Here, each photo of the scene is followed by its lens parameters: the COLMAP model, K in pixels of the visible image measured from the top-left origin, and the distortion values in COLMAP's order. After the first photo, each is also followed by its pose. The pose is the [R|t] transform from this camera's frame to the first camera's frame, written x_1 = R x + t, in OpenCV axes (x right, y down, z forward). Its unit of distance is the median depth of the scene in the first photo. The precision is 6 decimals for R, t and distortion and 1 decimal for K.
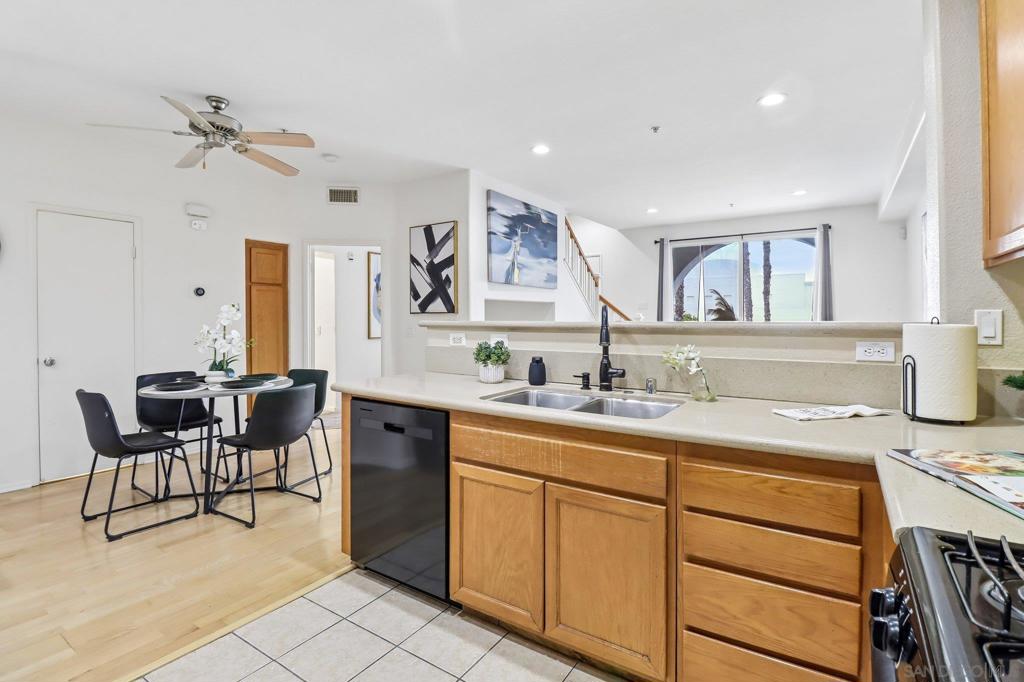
lens RADIAL K [[484.5, 0, 520.3], [0, 484.5, 320.9], [0, 0, 1]] dist [-0.000849, -0.012623]
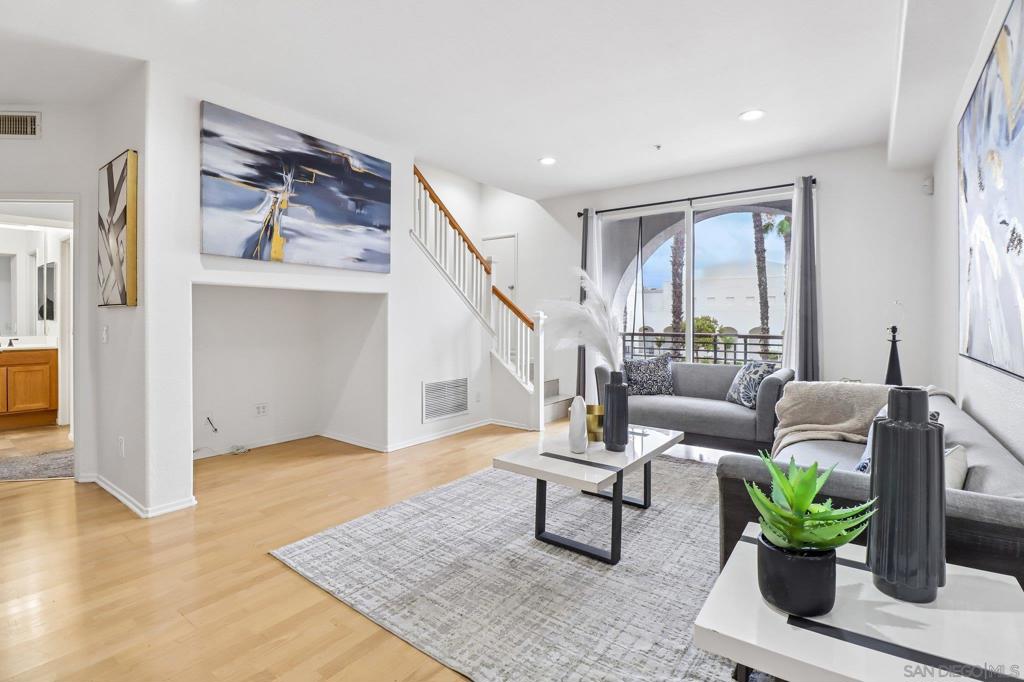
lens RADIAL K [[484.5, 0, 520.3], [0, 484.5, 320.9], [0, 0, 1]] dist [-0.000849, -0.012623]
pose [[0.998664, 0.006950, -0.051204, 0.349338], [-0.007217, 0.999961, -0.005025, 0.001955], [0.051167, 0.005388, 0.998676, 0.409696]]
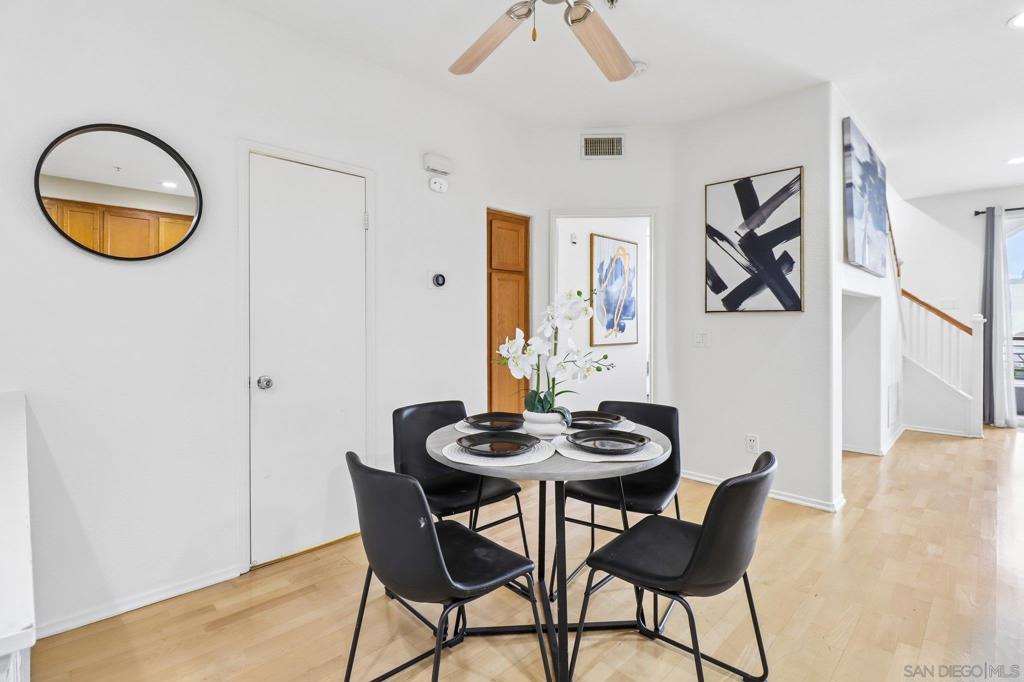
lens RADIAL K [[484.5, 0, 520.3], [0, 484.5, 320.9], [0, 0, 1]] dist [-0.000849, -0.012623]
pose [[0.978565, 0.004458, -0.205889, -0.341614], [-0.005748, 0.999967, -0.005666, 0.001987], [0.205857, 0.006728, 0.978559, 0.285537]]
